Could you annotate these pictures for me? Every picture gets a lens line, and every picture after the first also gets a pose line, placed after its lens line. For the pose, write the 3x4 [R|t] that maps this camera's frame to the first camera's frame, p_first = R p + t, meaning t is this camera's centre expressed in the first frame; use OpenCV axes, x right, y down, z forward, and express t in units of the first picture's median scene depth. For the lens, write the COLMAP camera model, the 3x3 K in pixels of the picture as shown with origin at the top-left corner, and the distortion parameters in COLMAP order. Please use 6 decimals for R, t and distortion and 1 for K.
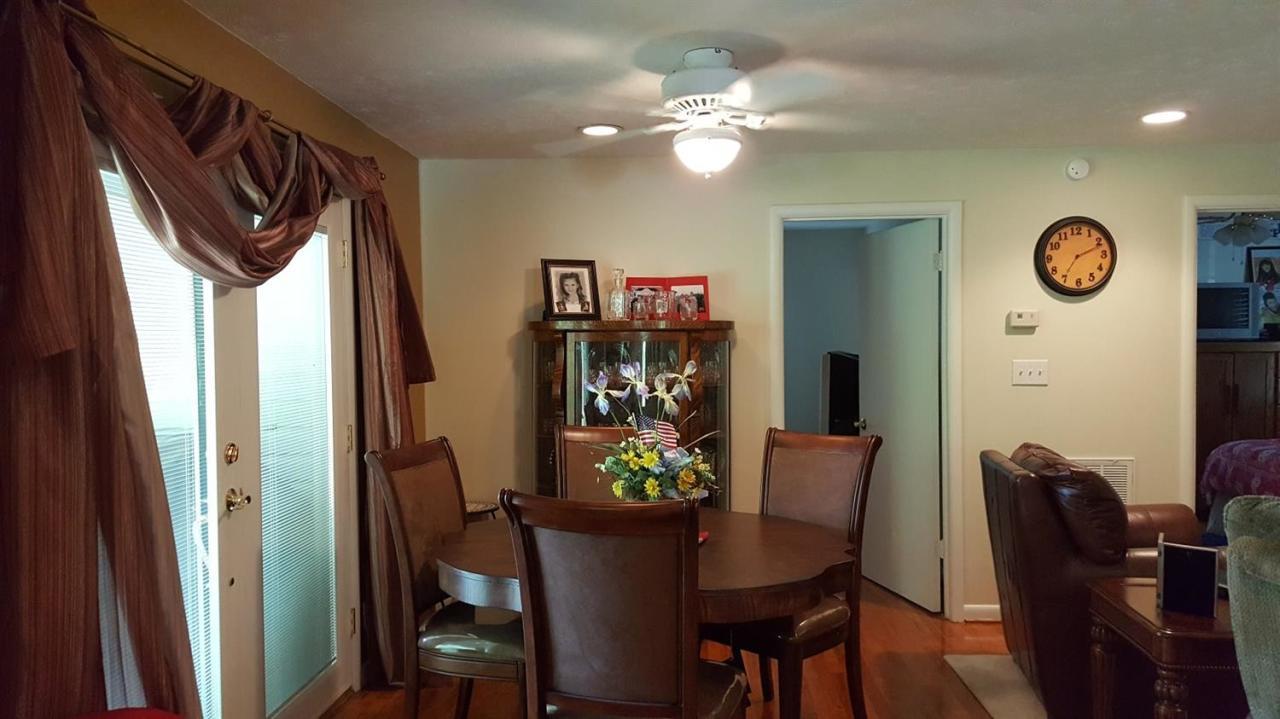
lens RADIAL K [[940.7, 0, 606.2], [0, 940.7, 368.8], [0, 0, 1]] dist [0.137715, -0.224912]
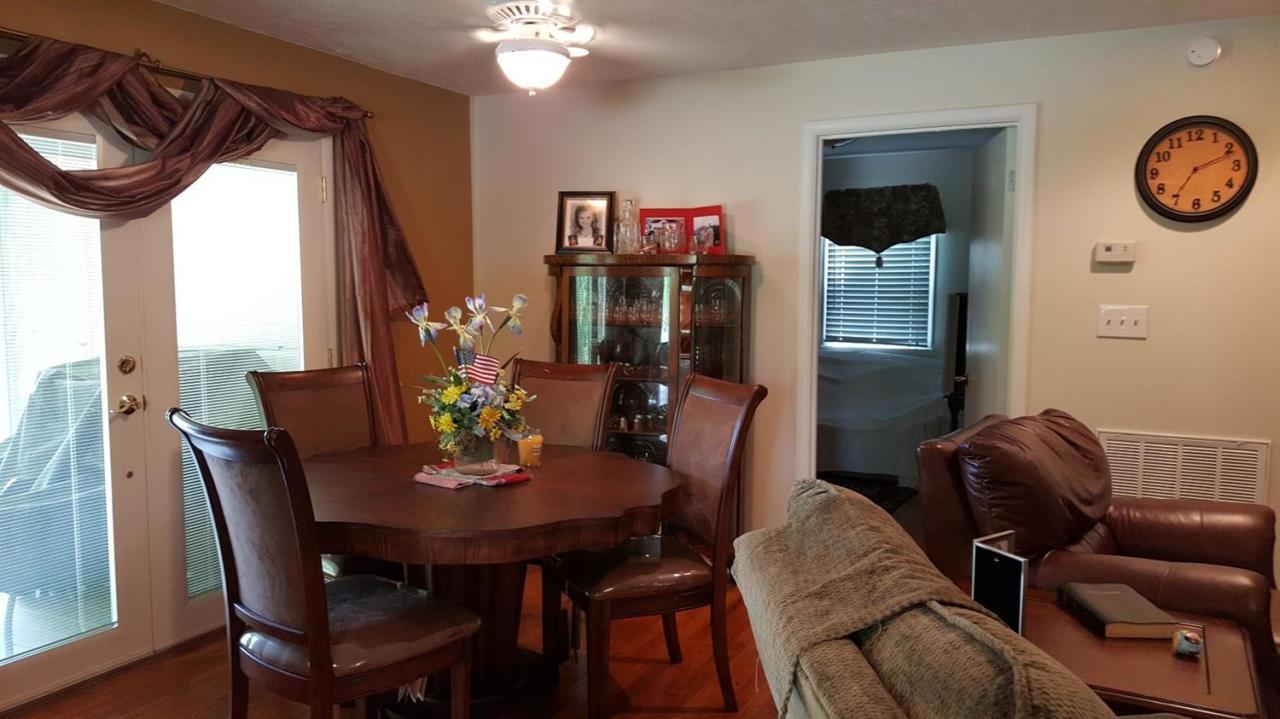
lens RADIAL K [[923.5, 0, 641.1], [0, 923.5, 381.5], [0, 0, 1]] dist [0.084950, -0.119124]
pose [[0.913426, 0.055275, -0.403234, 0.404865], [-0.025003, 0.996485, 0.079958, 0.001317], [0.406236, -0.062953, 0.911597, 0.141278]]
